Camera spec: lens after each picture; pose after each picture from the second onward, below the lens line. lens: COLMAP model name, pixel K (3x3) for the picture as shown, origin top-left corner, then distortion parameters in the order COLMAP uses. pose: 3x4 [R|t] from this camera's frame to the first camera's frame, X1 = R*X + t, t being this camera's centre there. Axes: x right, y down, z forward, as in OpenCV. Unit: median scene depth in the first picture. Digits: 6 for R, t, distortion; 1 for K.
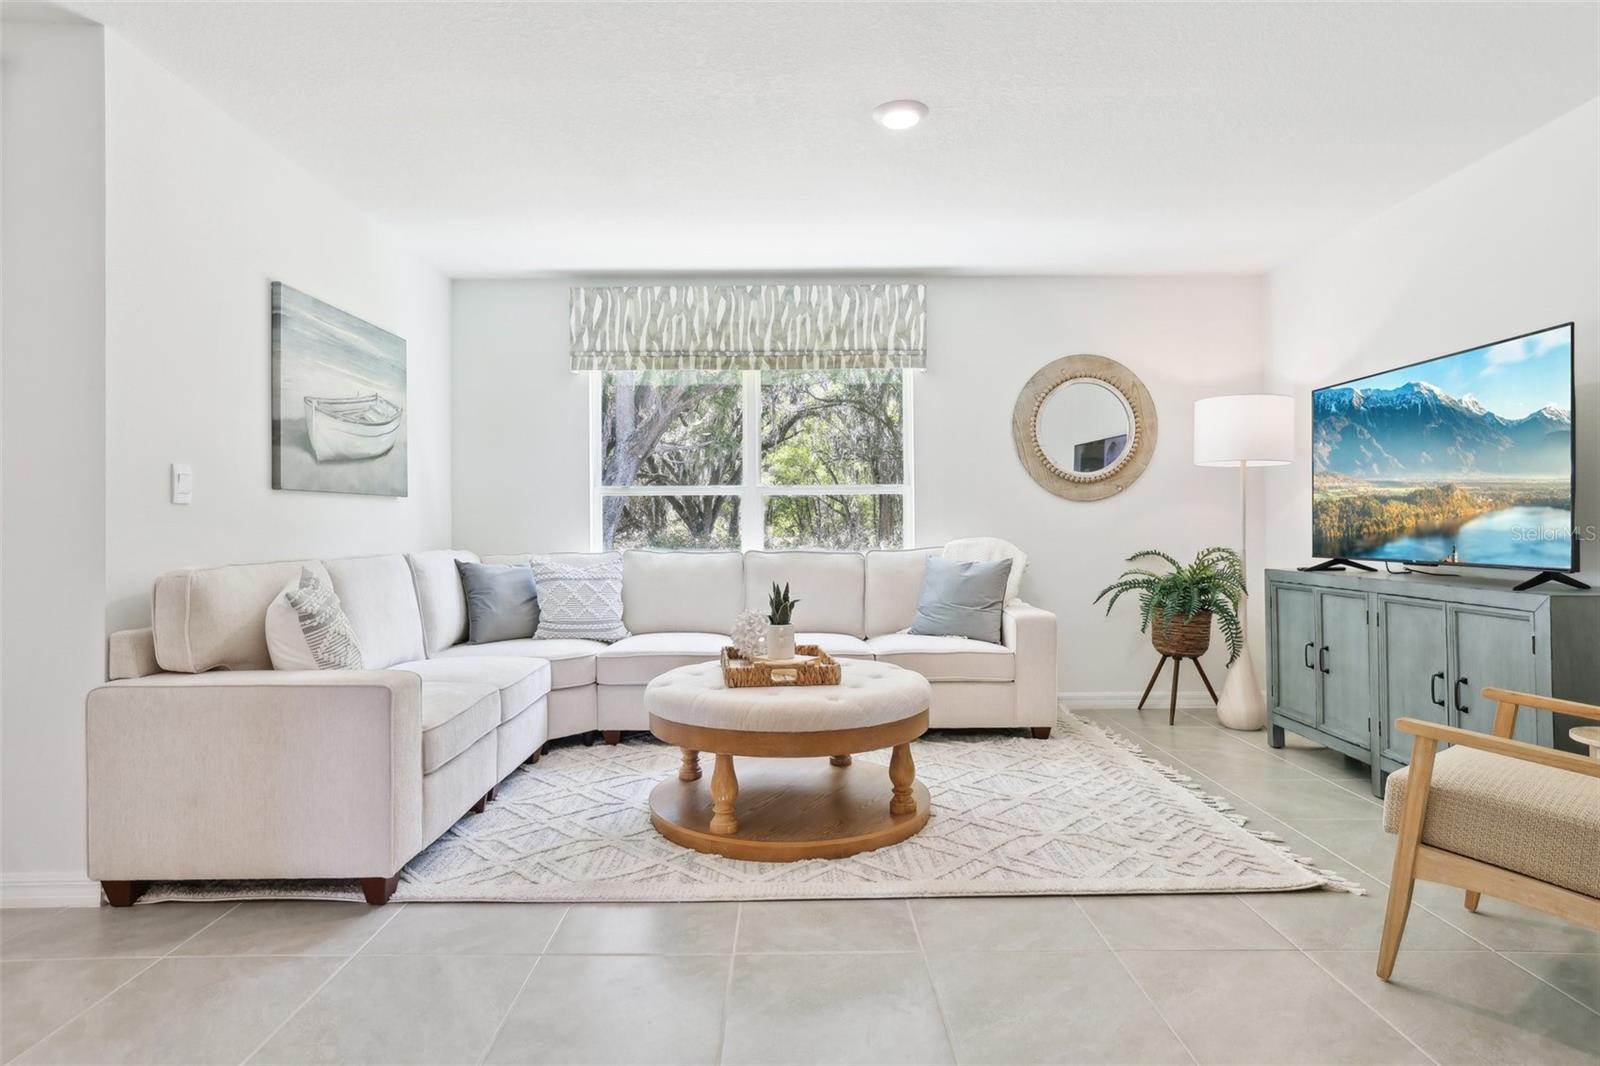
lens RADIAL K [[865.9, 0, 791.8], [0, 865.9, 518.2], [0, 0, 1]] dist [-0.014253, 0.002058]
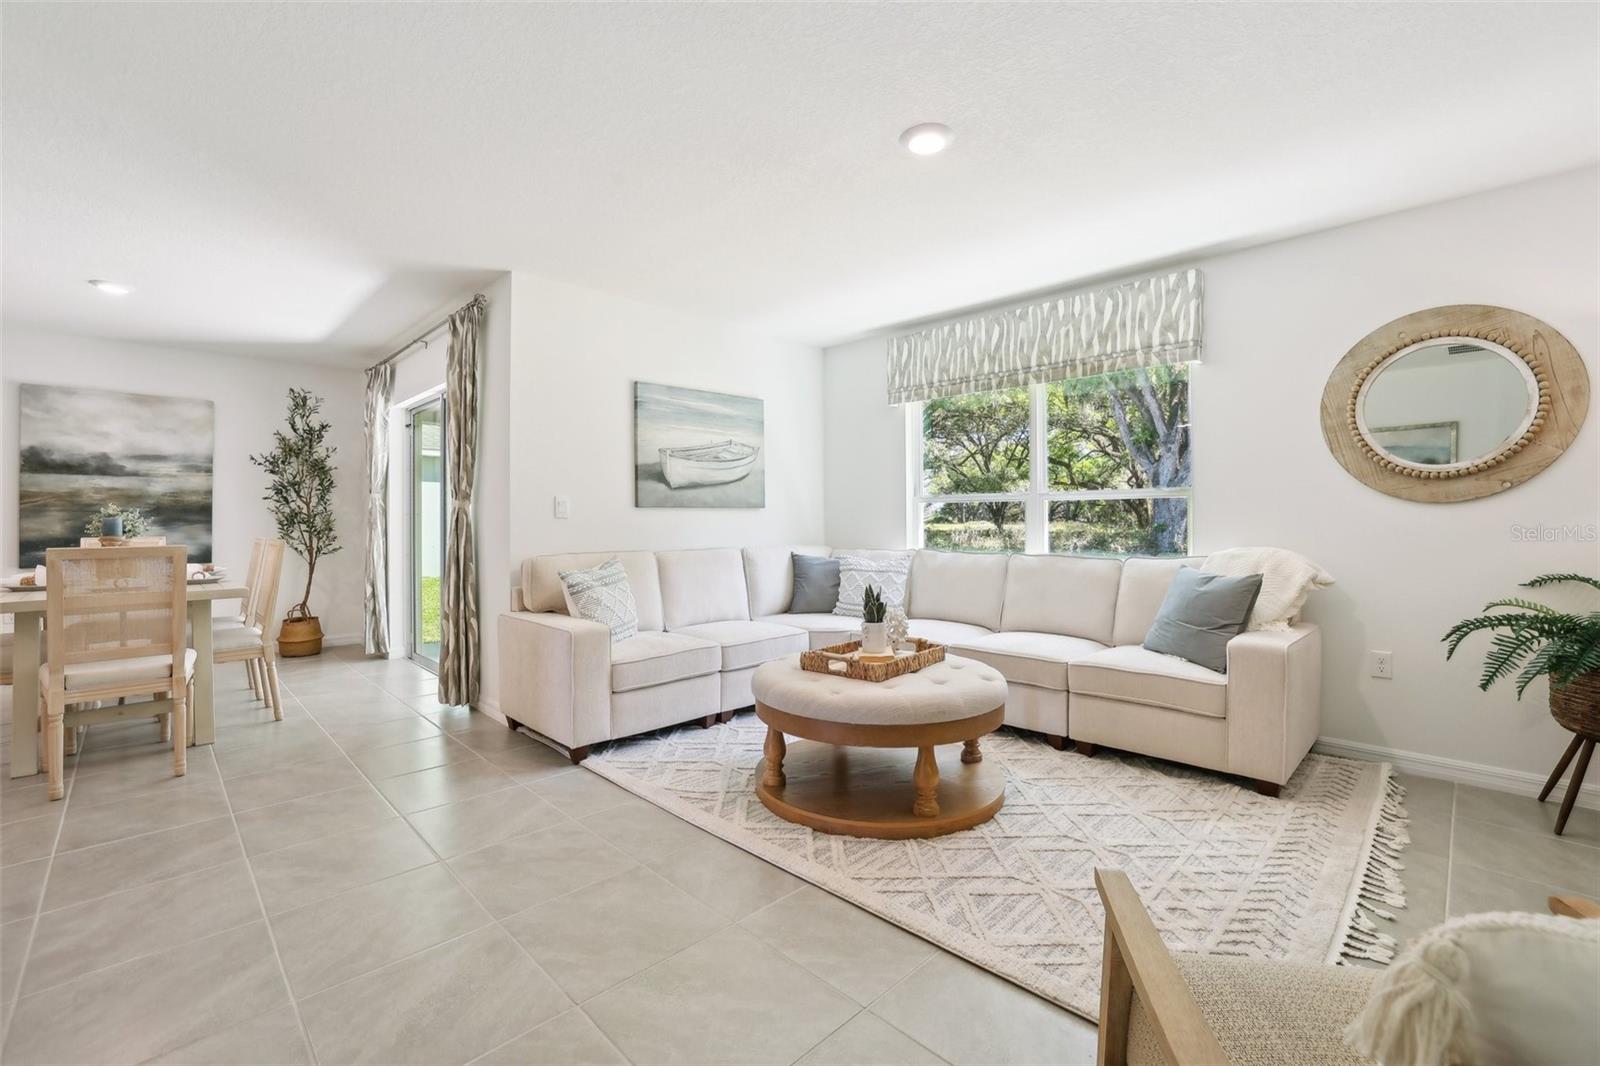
lens RADIAL K [[688.8, 0, 790.9], [0, 688.8, 519.9], [0, 0, 1]] dist [-0.048607, 0.019012]
pose [[0.699153, 0.003628, -0.714962, 0.398557], [0.004949, 0.999939, 0.009913, -0.015206], [0.714955, -0.010469, 0.699093, 0.210530]]
